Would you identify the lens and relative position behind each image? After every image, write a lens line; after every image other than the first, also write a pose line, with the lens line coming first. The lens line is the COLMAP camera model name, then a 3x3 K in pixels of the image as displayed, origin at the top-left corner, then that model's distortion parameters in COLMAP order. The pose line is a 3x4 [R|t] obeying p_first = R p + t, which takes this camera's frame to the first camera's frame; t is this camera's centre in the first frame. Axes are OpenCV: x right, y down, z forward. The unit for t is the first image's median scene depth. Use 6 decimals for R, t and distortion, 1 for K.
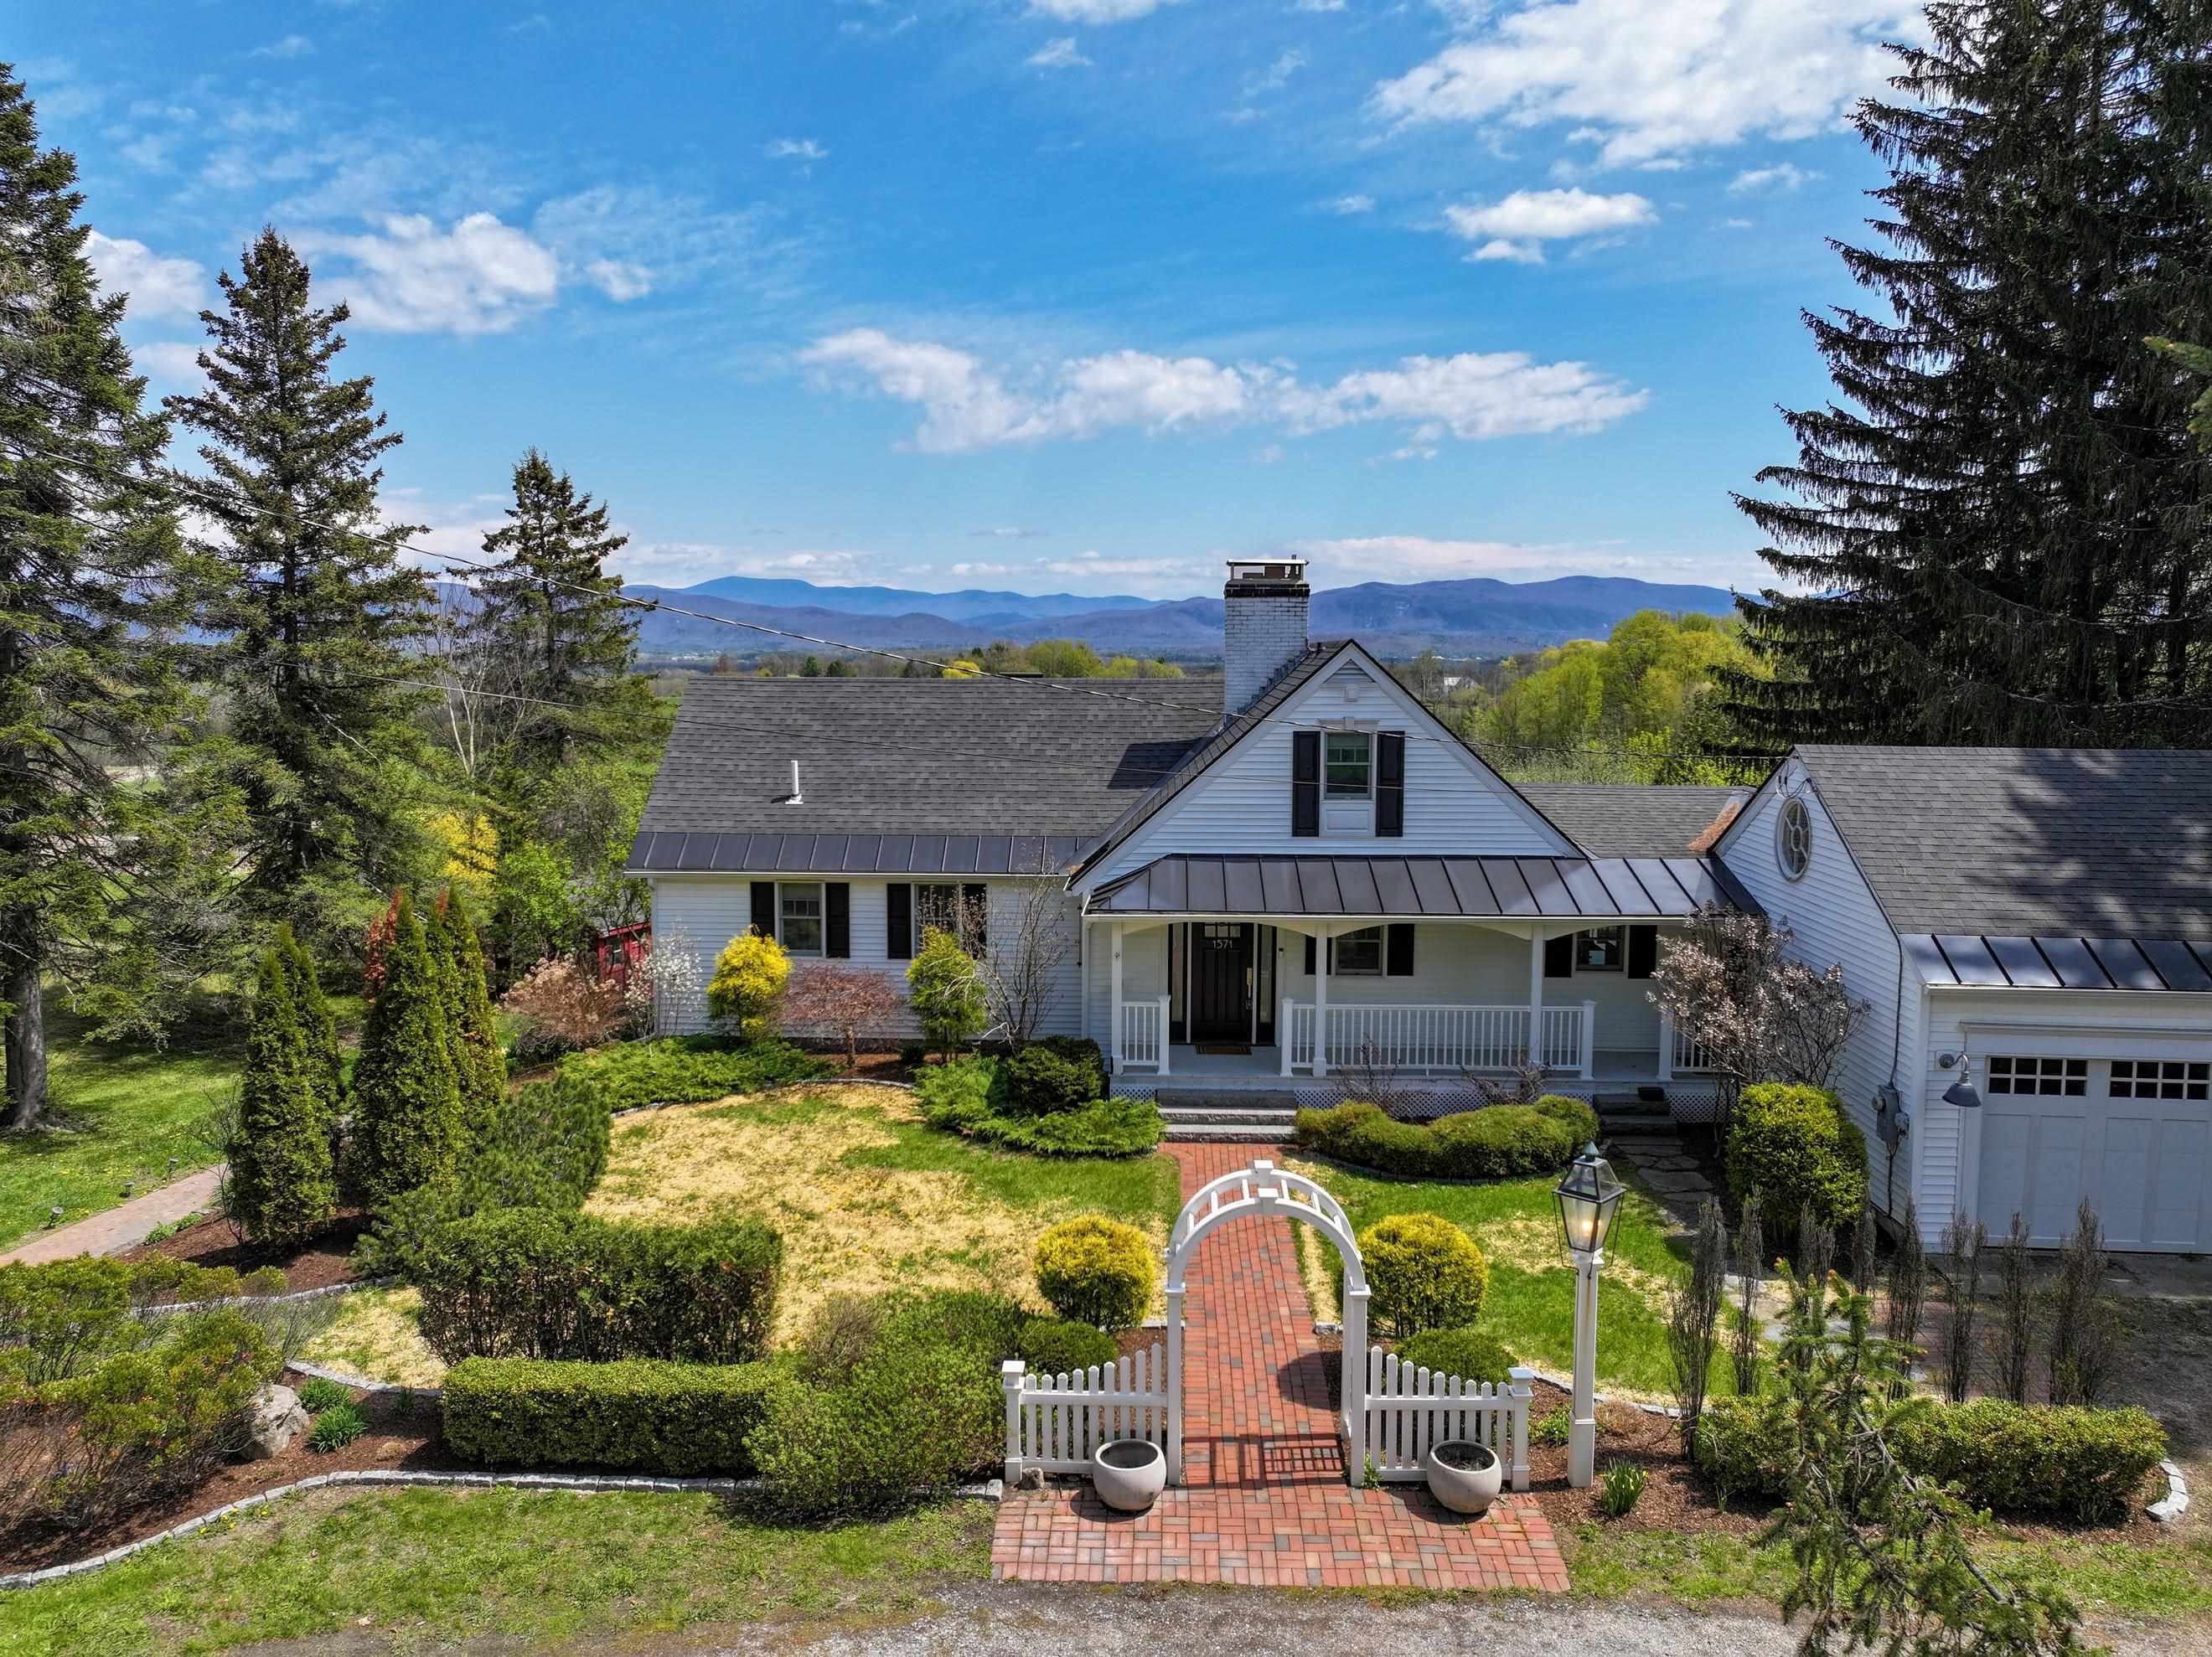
lens RADIAL K [[1536.4, 0, 1112.8], [0, 1536.4, 811.1], [0, 0, 1]] dist [-0.009419, 0.011042]
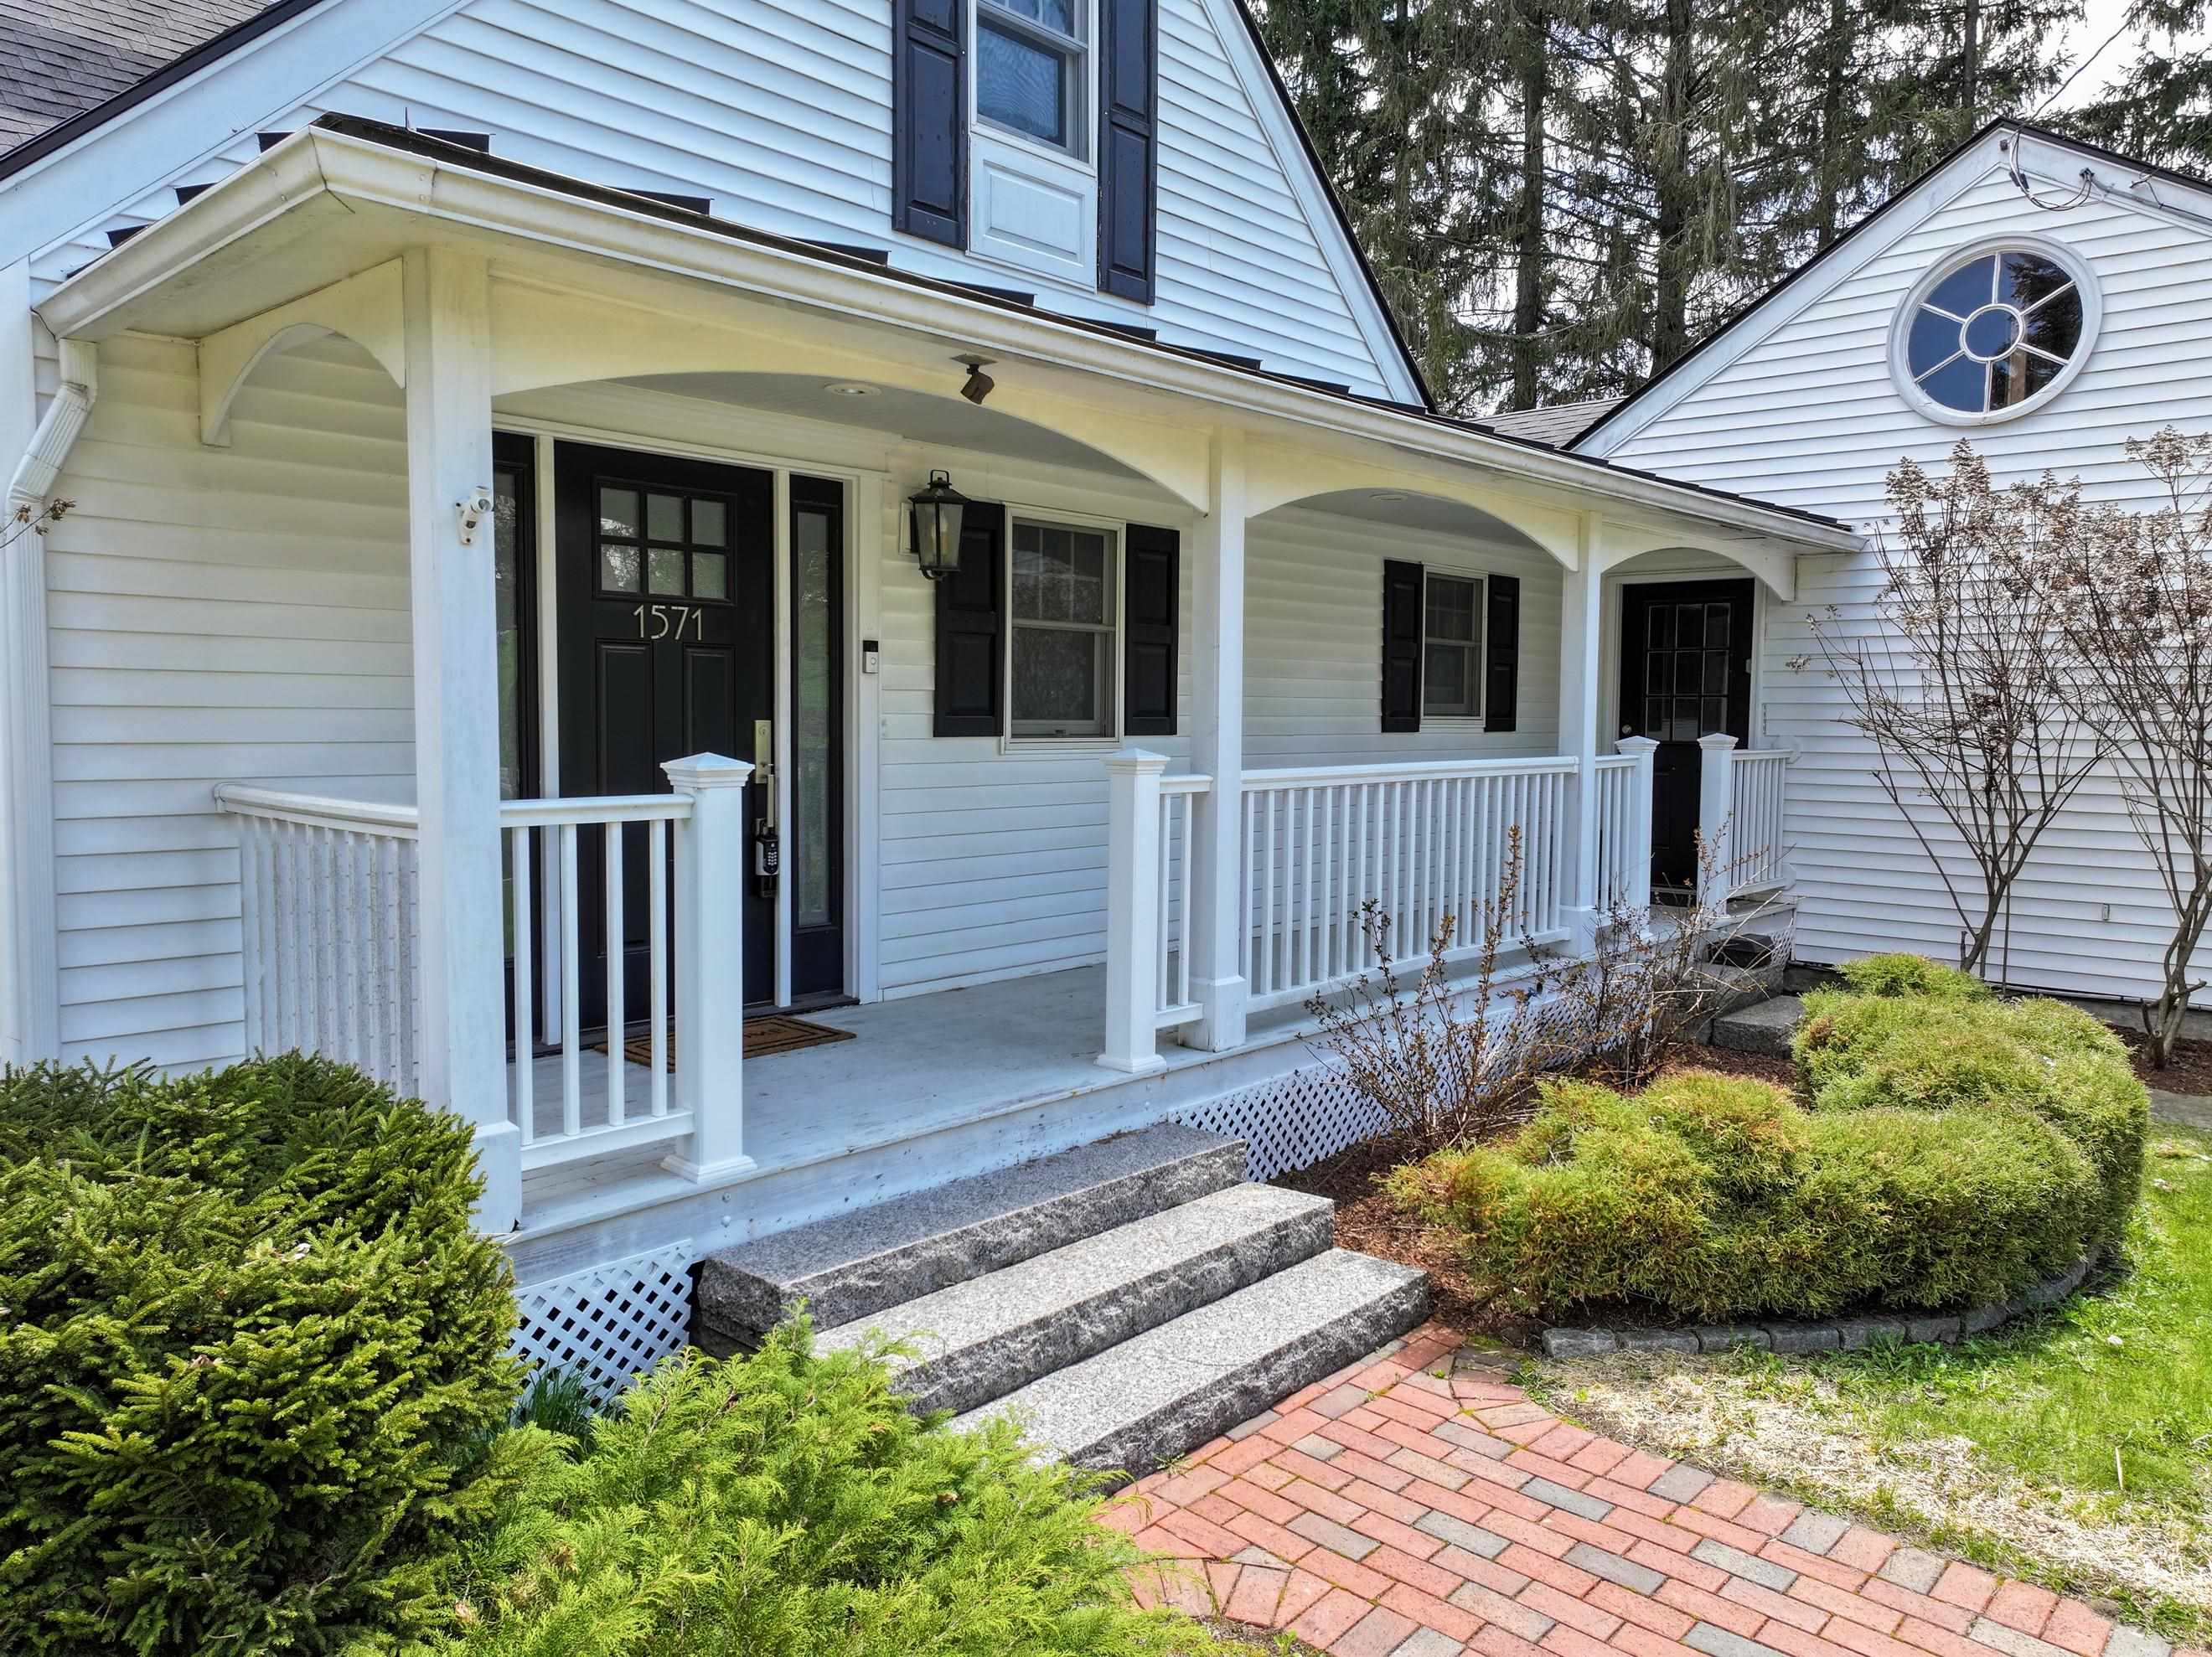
lens RADIAL K [[1536.4, 0, 1118.8], [0, 1536.4, 820.8], [0, 0, 1]] dist [-0.009419, 0.011042]
pose [[0.631626, -0.052201, 0.773514, -0.081499], [0.070371, 0.997472, 0.009853, 0.130141], [-0.772073, 0.048209, 0.633702, 0.845521]]
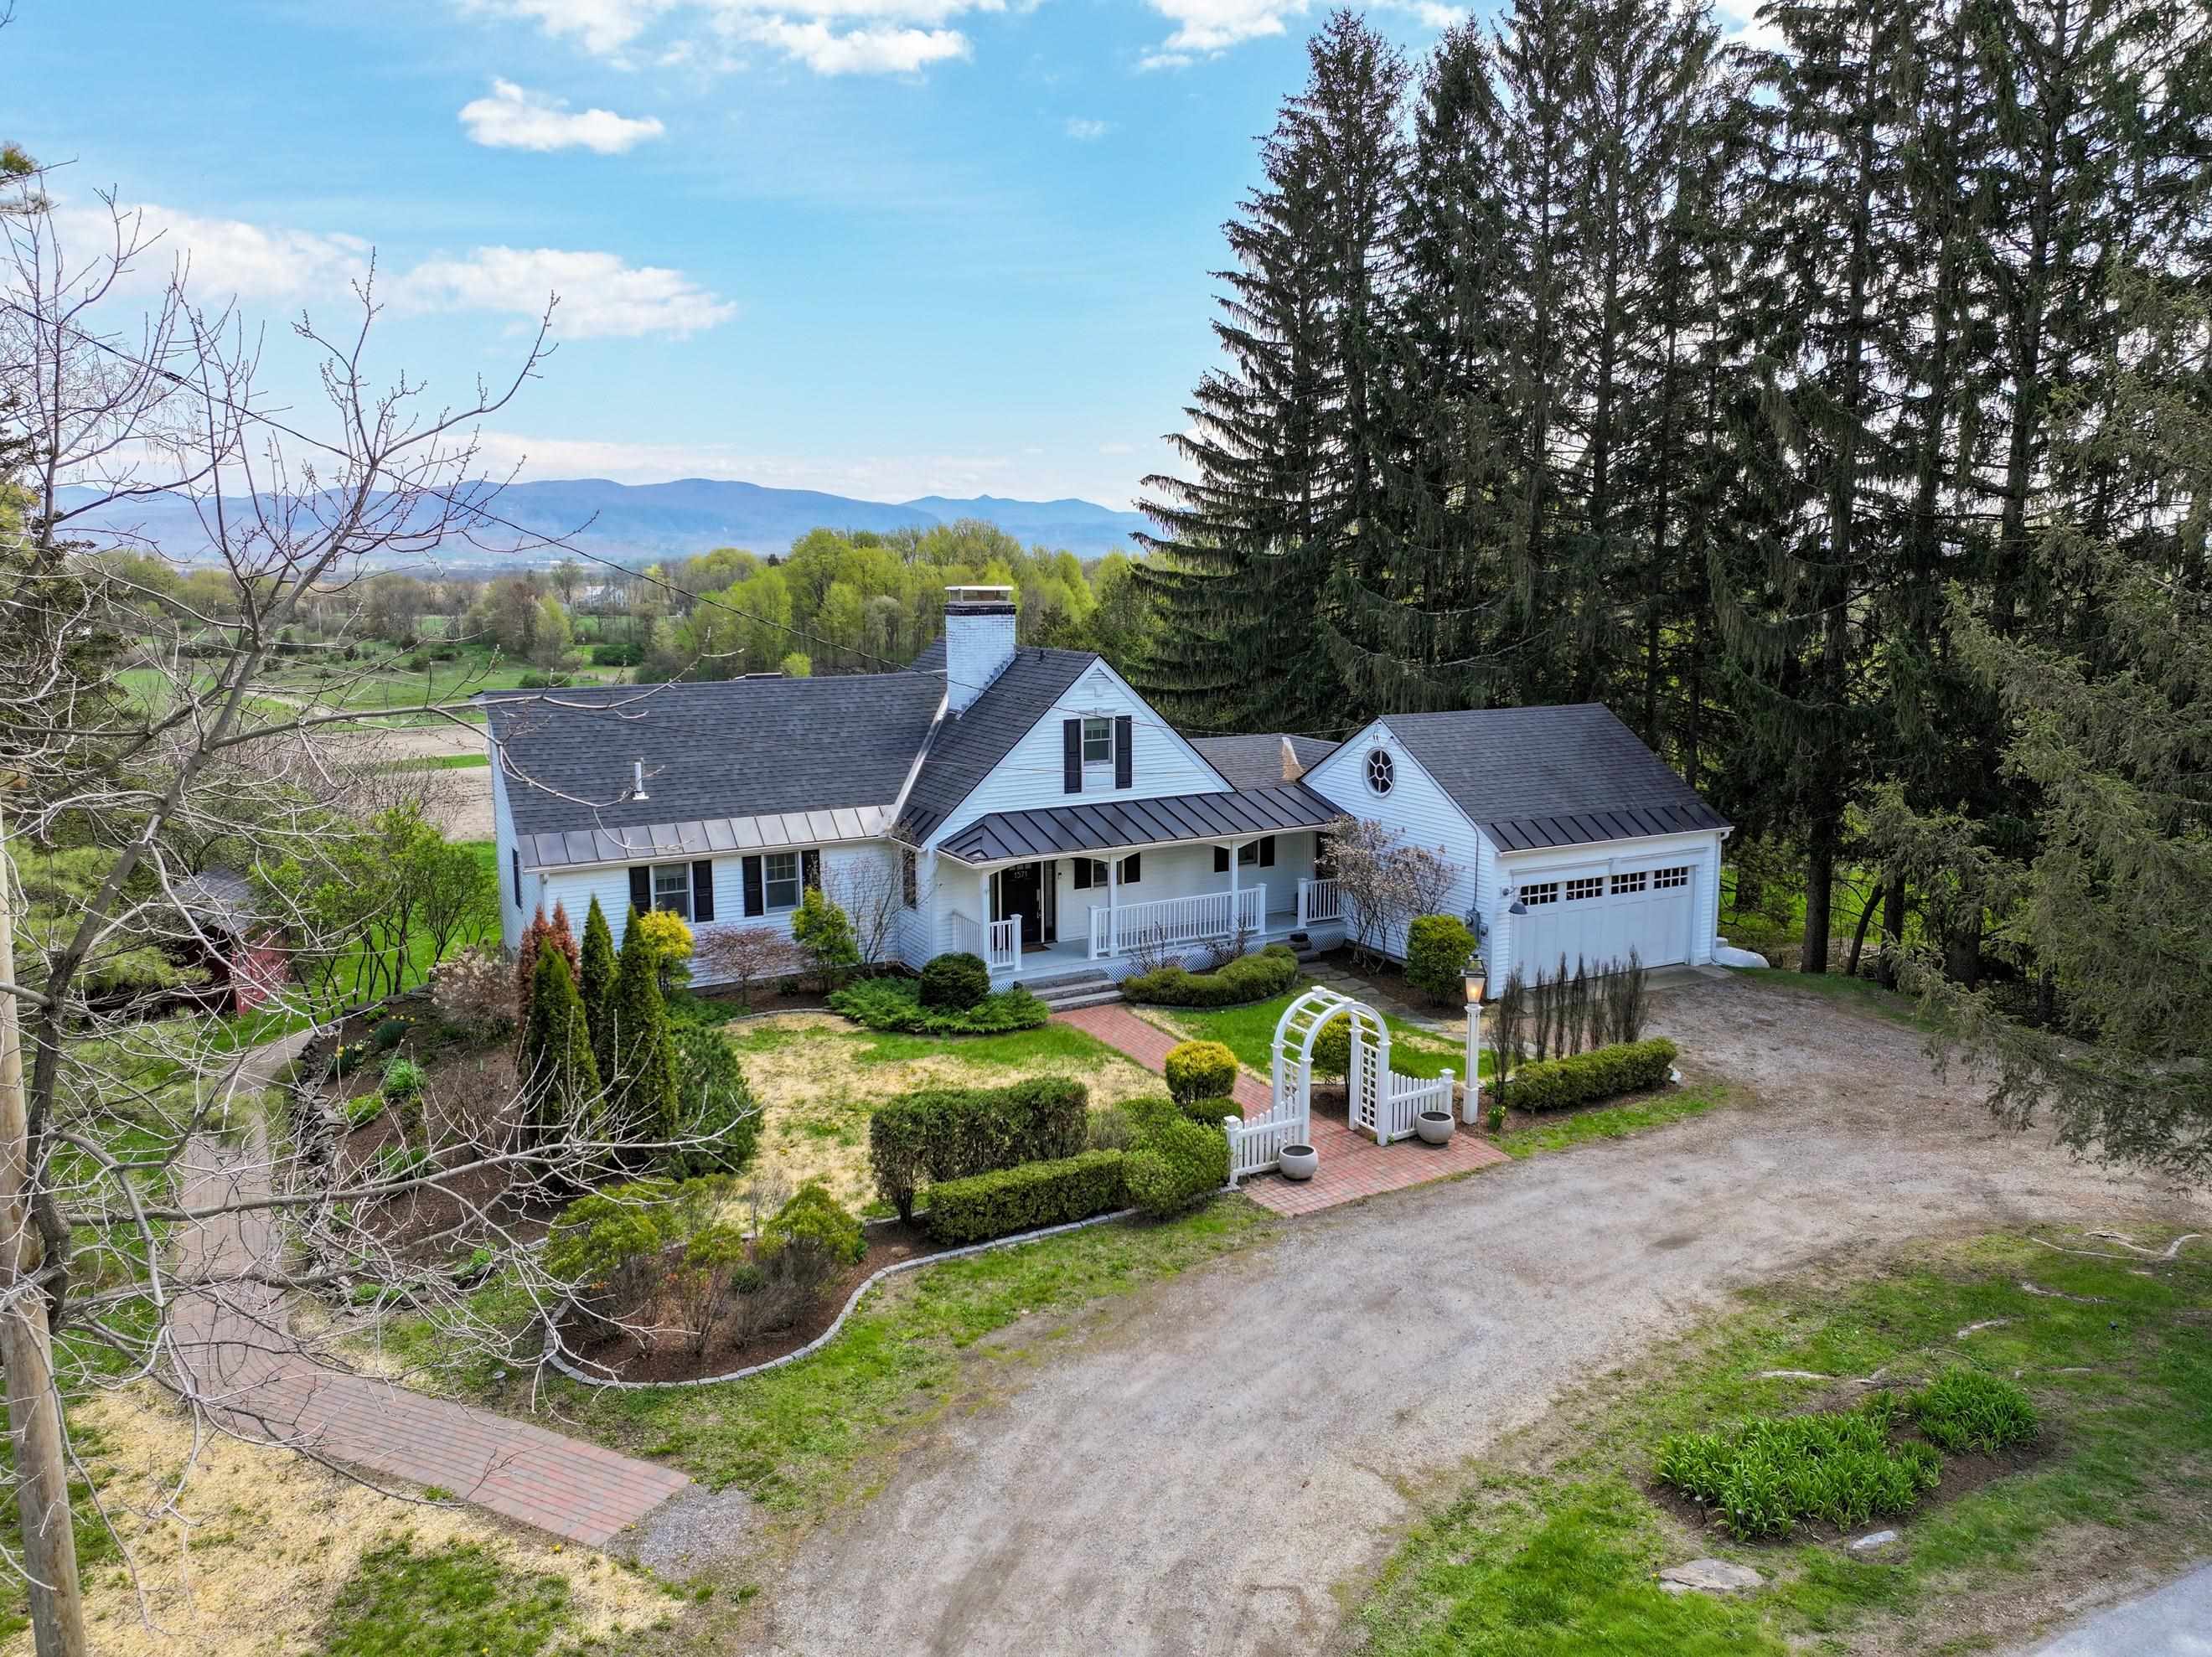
lens RADIAL K [[1536.4, 0, 1089.9], [0, 1536.4, 836.0], [0, 0, 1]] dist [-0.009419, 0.011042]
pose [[0.856213, -0.096811, 0.507472, -0.617938], [0.059960, 0.994269, 0.088511, -0.072347], [-0.513132, -0.045356, 0.857110, -0.236943]]
